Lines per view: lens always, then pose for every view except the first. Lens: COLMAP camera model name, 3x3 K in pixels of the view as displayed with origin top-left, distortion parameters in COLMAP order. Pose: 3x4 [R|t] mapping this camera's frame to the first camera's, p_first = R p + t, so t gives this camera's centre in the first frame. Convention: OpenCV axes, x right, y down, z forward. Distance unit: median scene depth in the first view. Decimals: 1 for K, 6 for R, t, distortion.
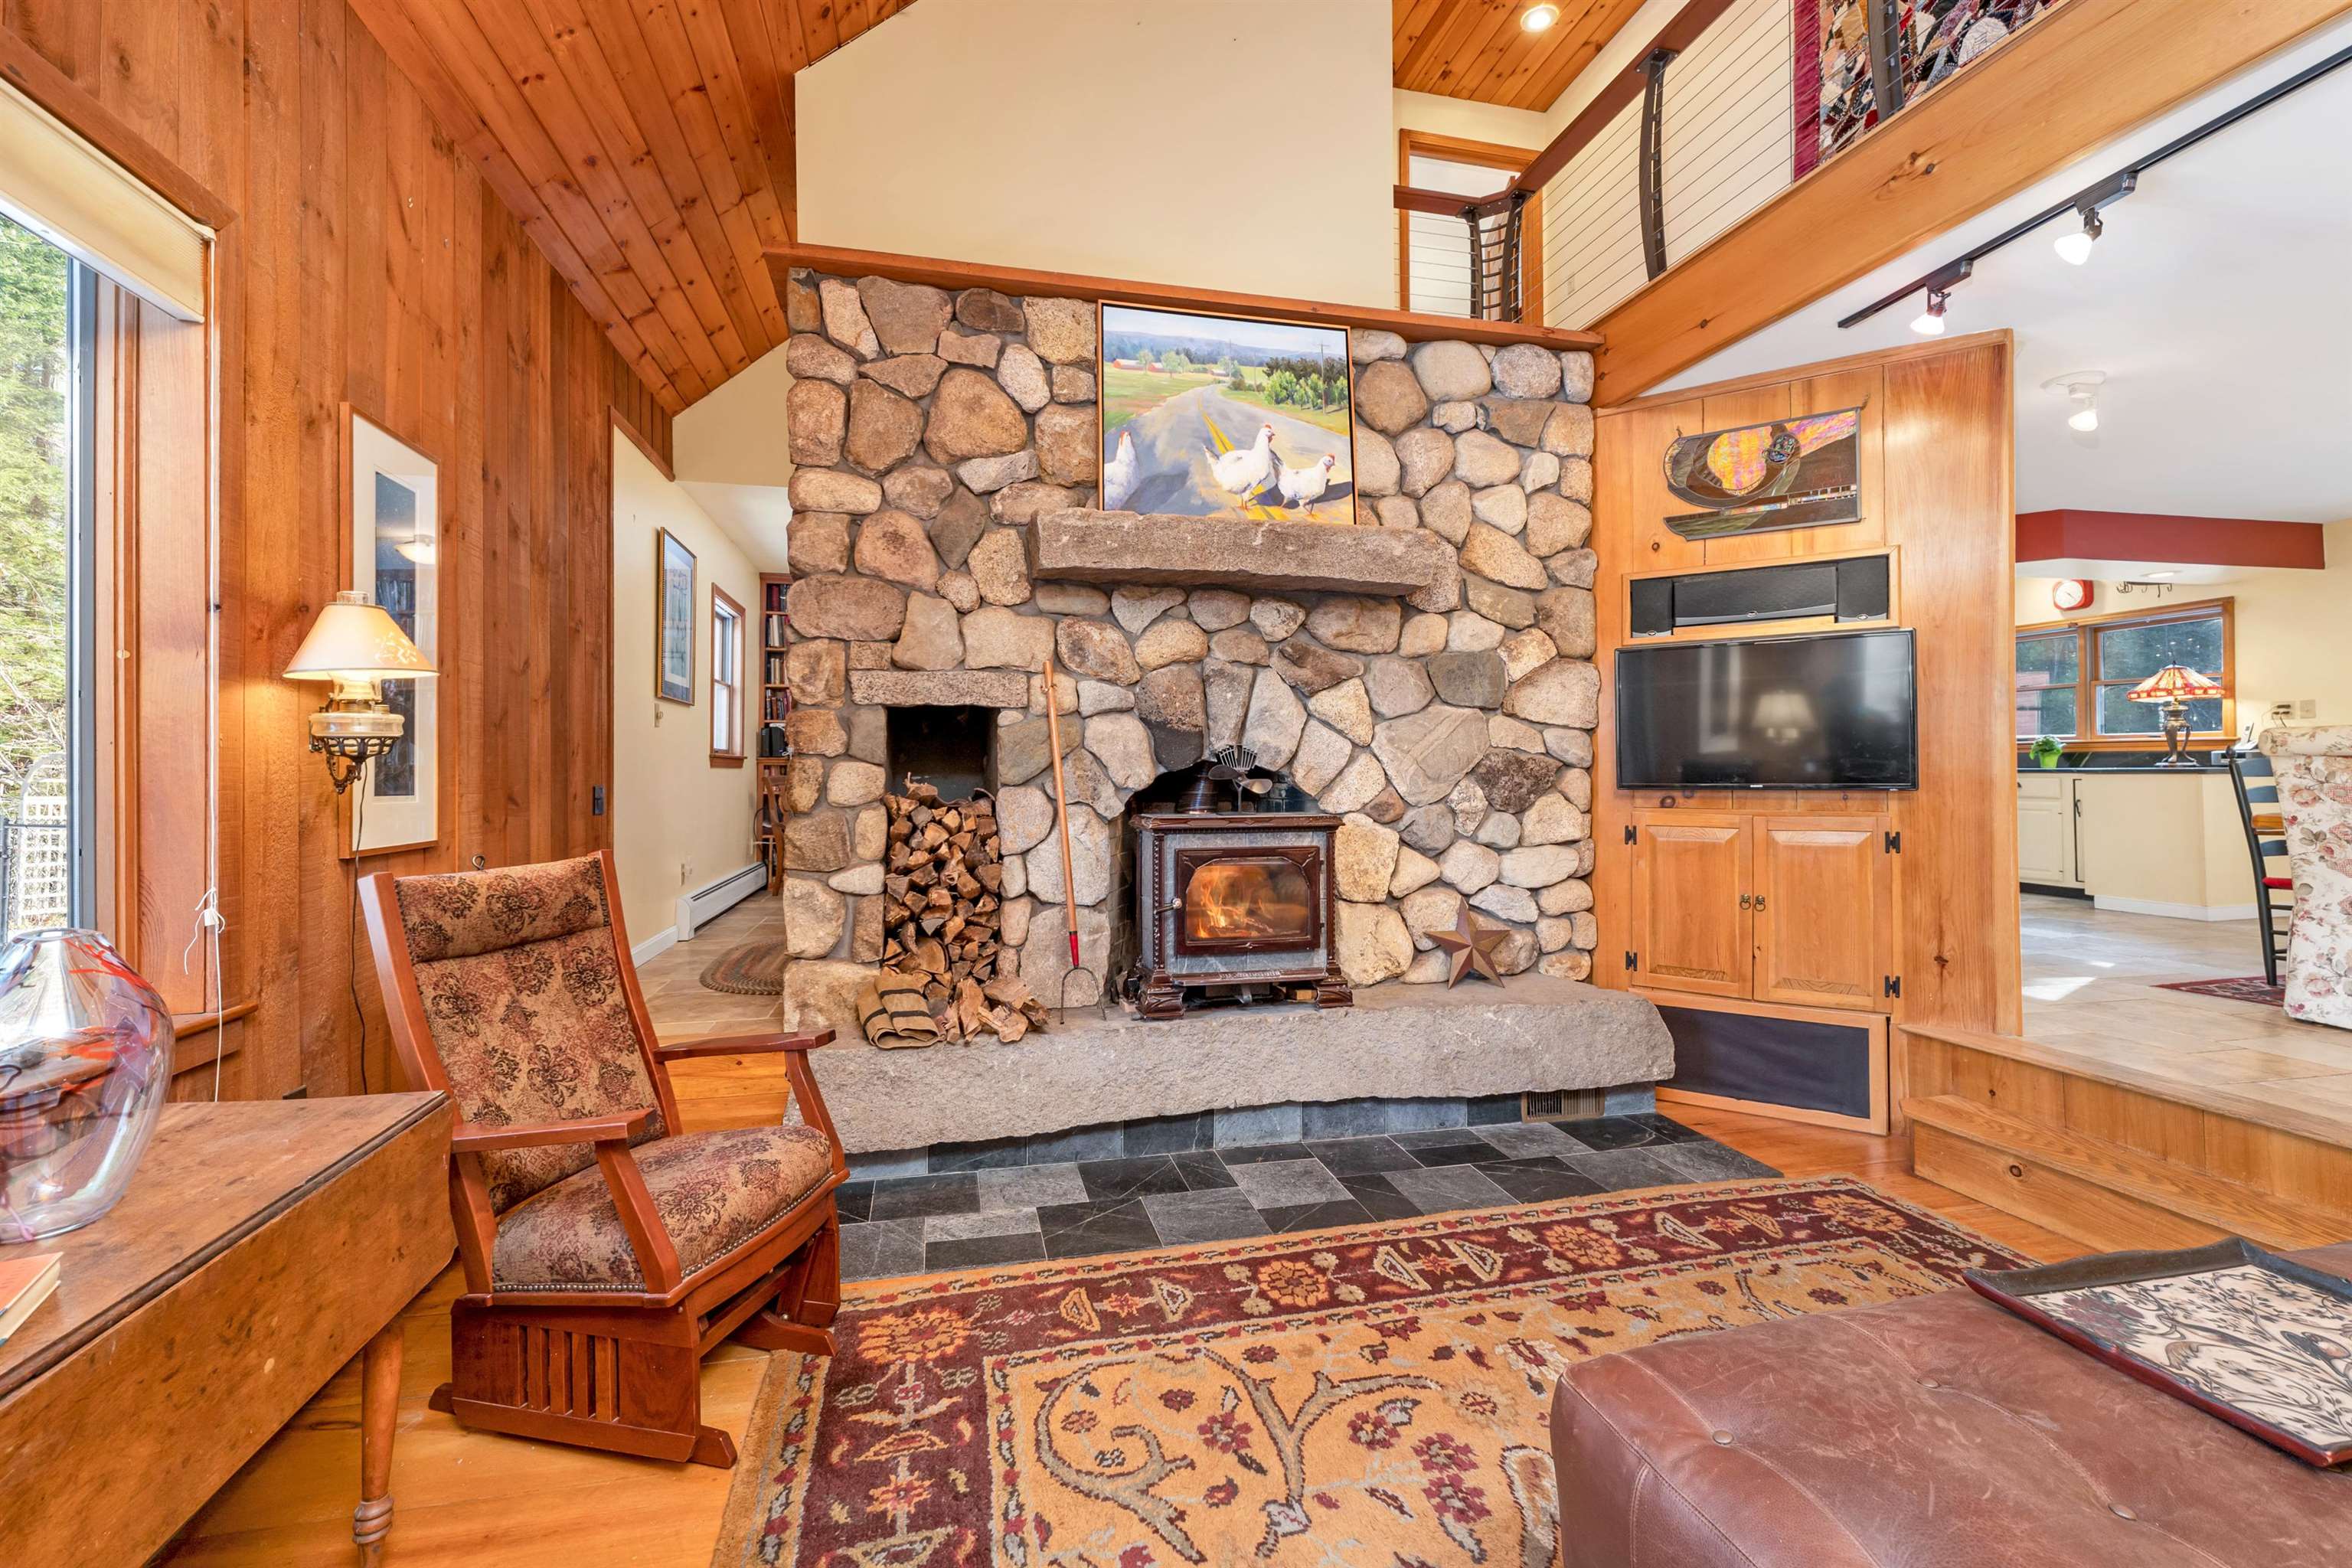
lens RADIAL K [[995.8, 0, 1165.1], [0, 995.8, 755.0], [0, 0, 1]] dist [0.000756, -0.000247]
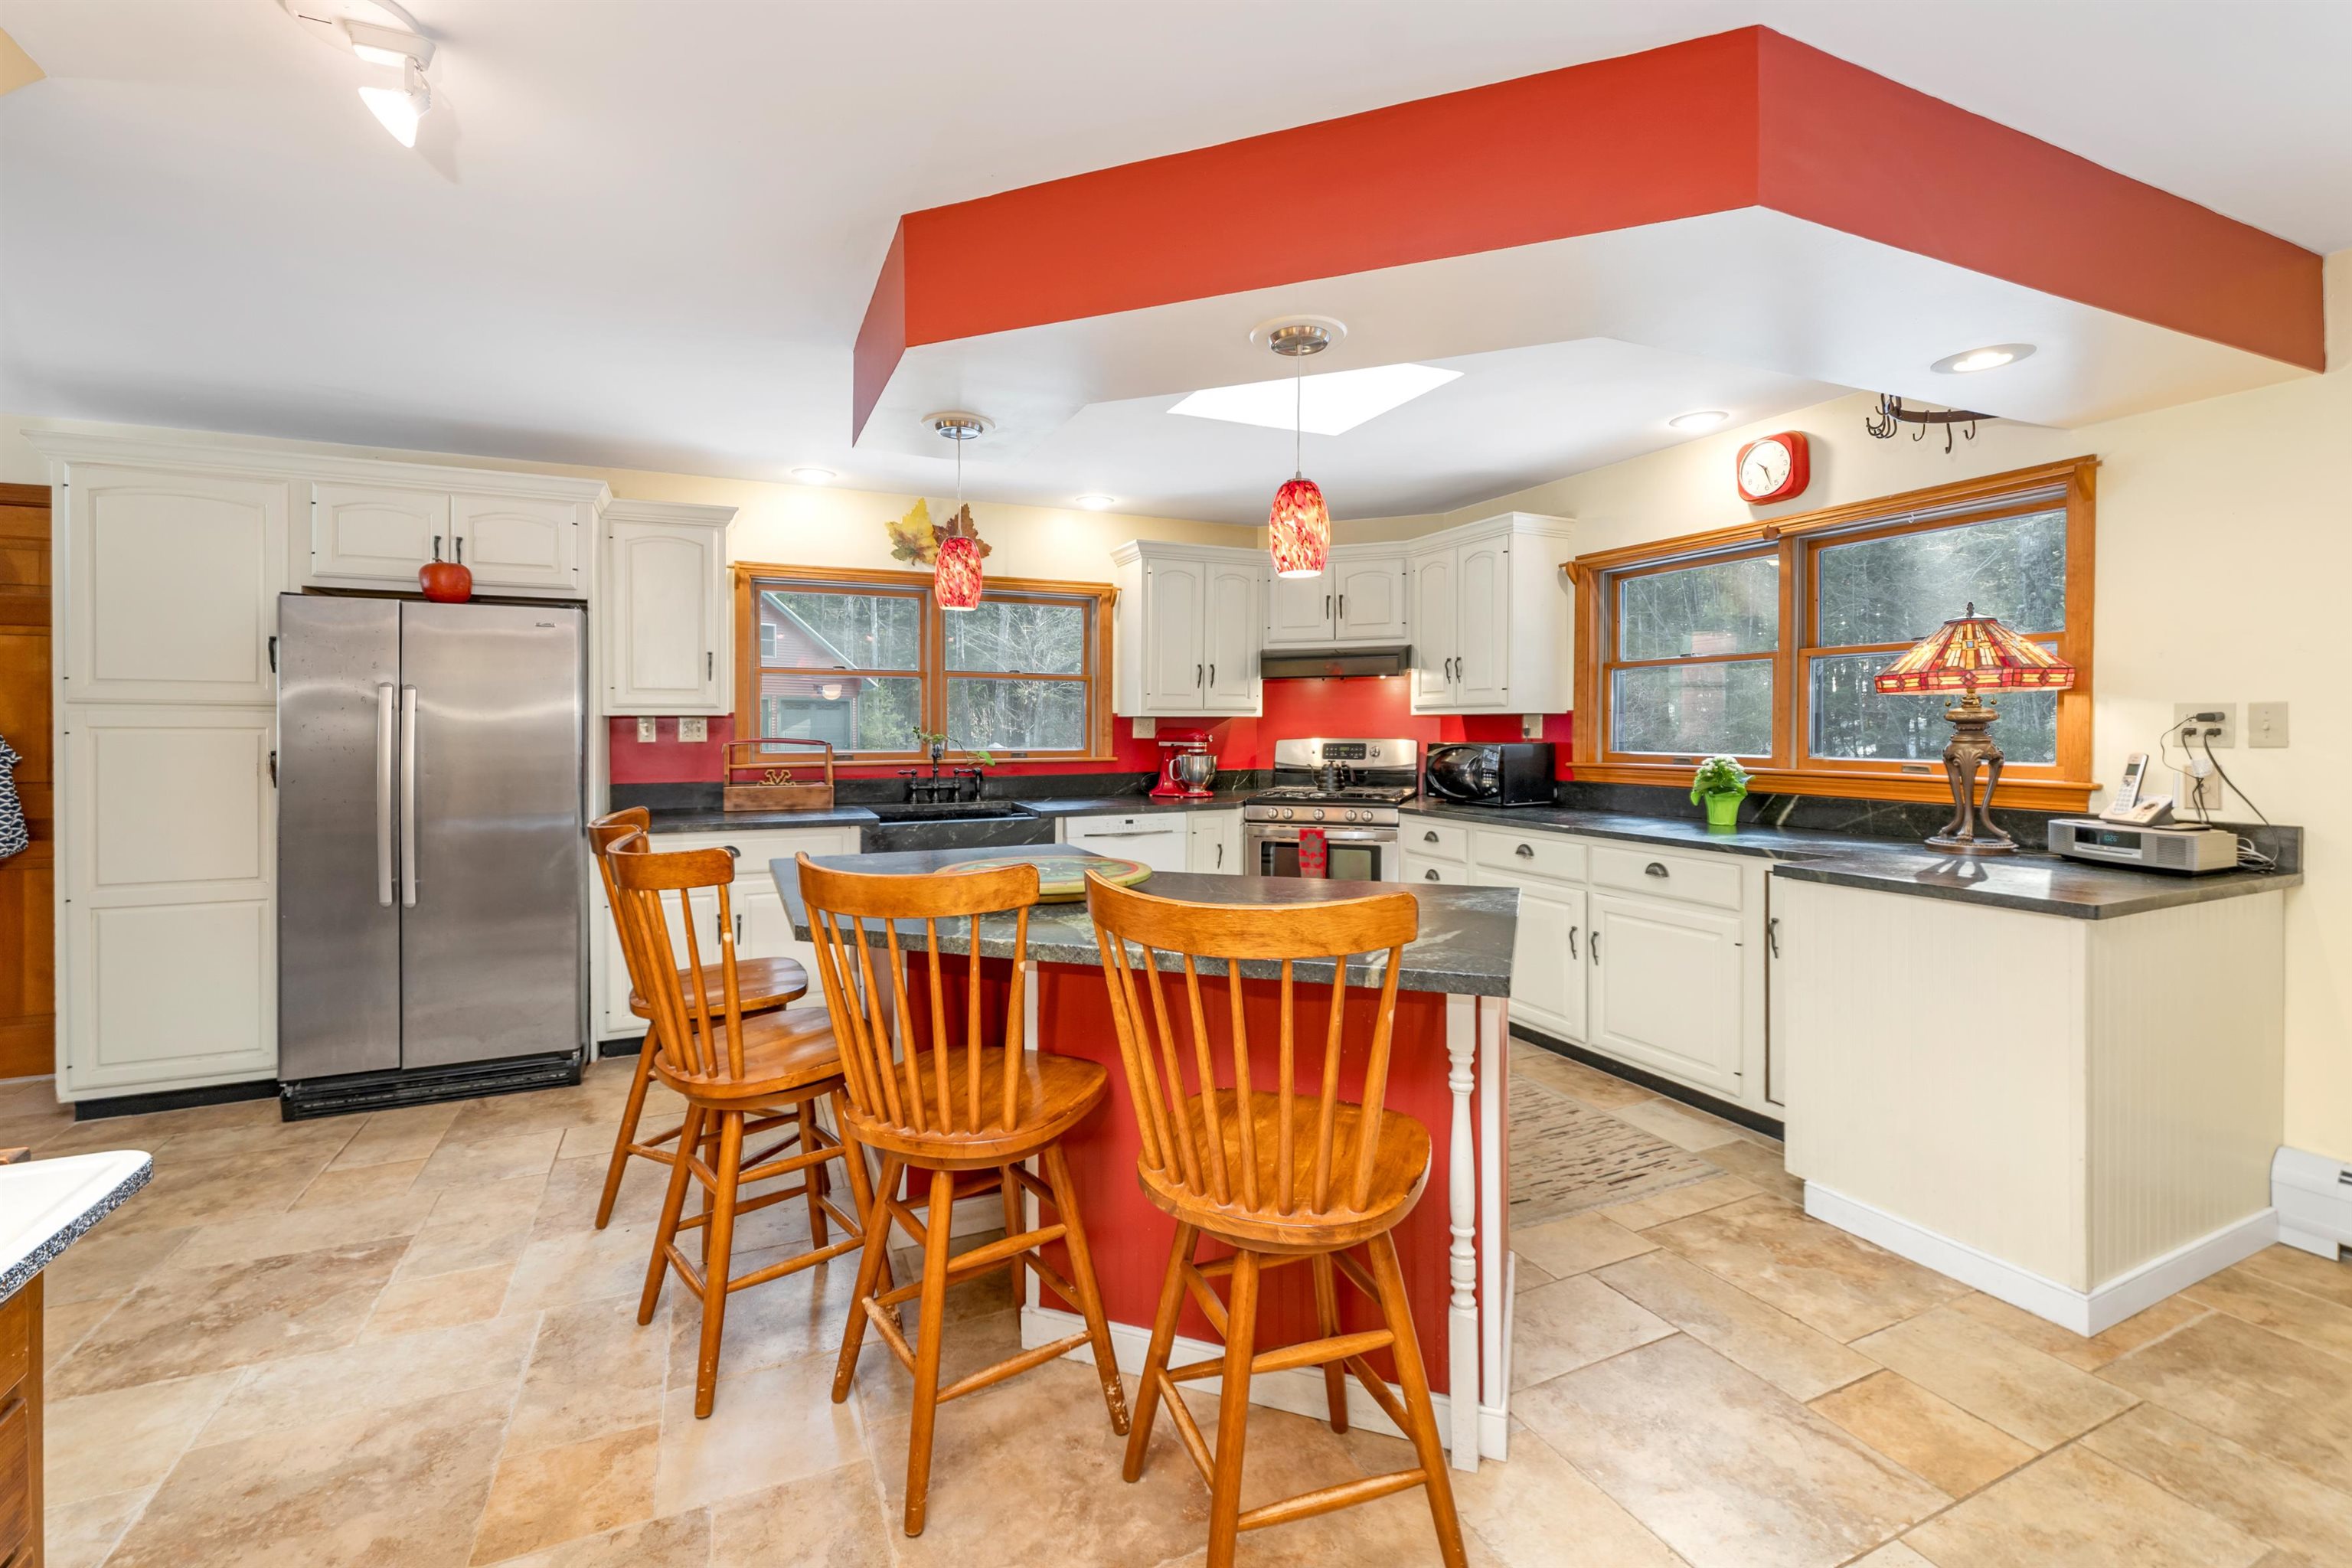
lens RADIAL K [[1017.7, 0, 1171.1], [0, 1017.7, 720.4], [0, 0, 1]] dist [0.009947, -0.000078]
pose [[0.978488, 0.000961, 0.206302, 1.109092], [-0.003037, 0.999948, 0.009747, -0.090895], [-0.206282, -0.010164, 0.978440, 1.211125]]
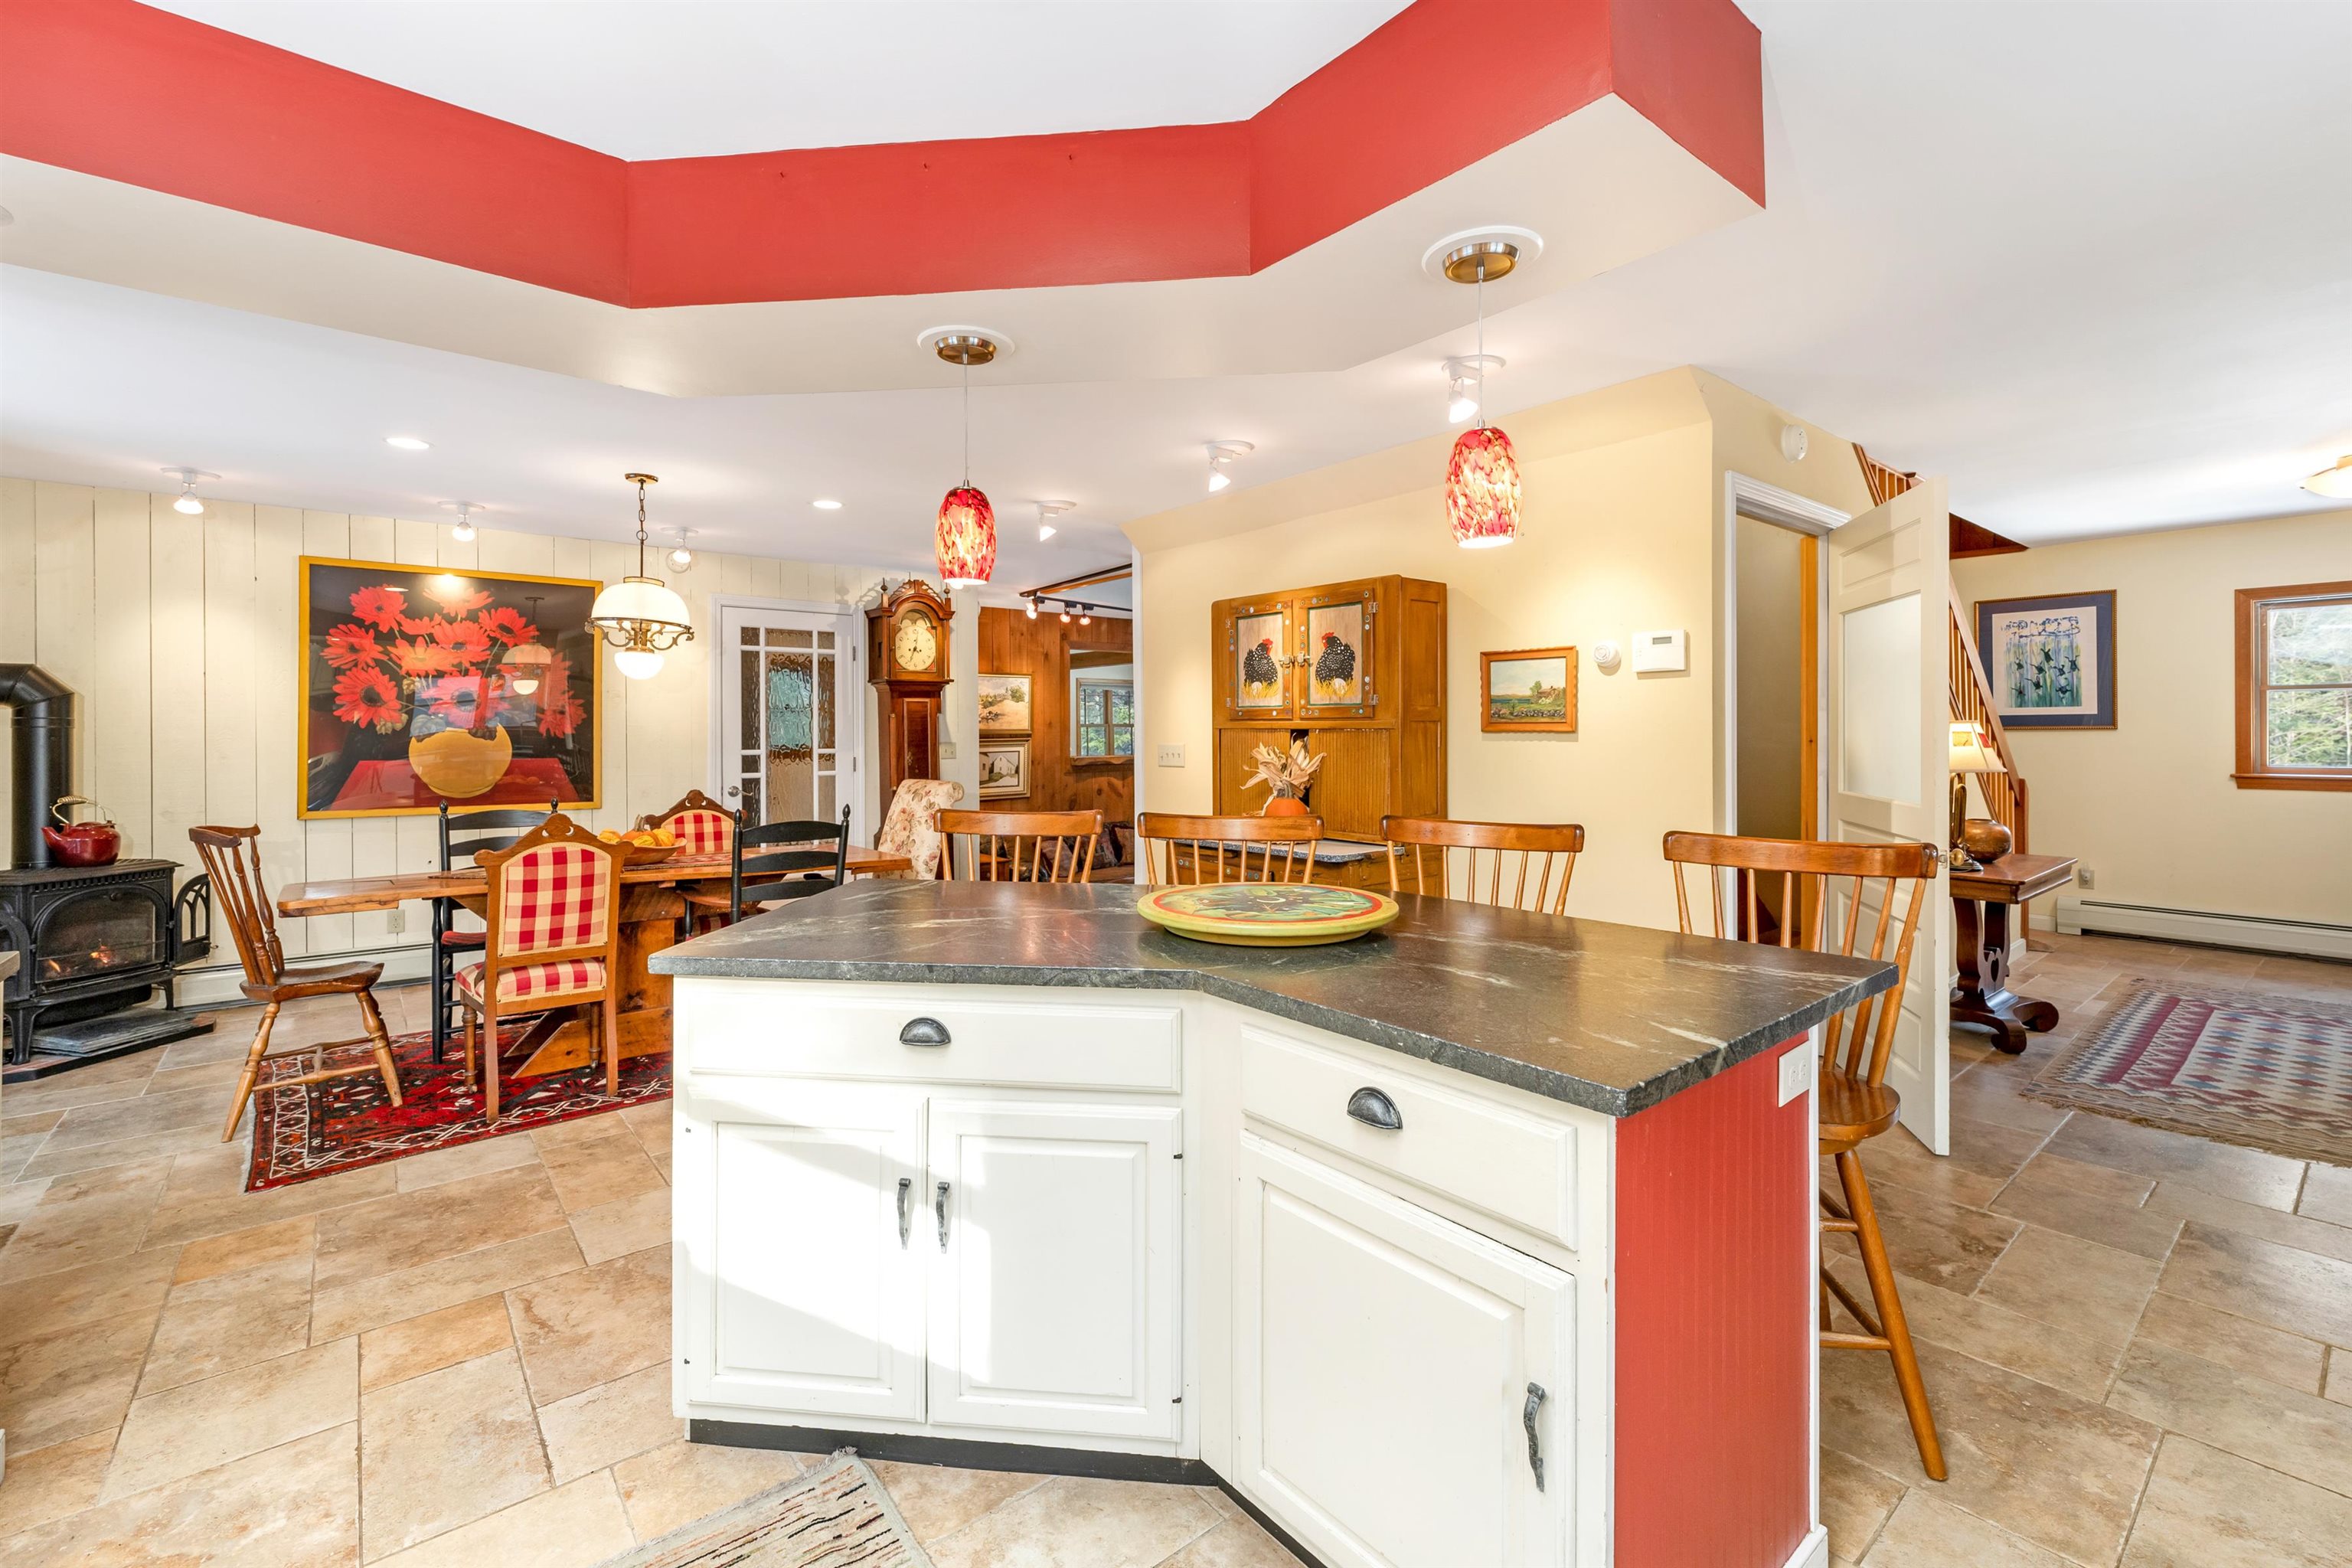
lens RADIAL K [[1008.3, 0, 1178.5], [0, 1008.3, 728.8], [0, 0, 1]] dist [-0.000948, -0.000150]
pose [[-0.894801, 0.005919, -0.446425, 1.474916], [0.015615, 0.999715, -0.018043, -0.071453], [0.446192, -0.023116, -0.894639, 2.430772]]
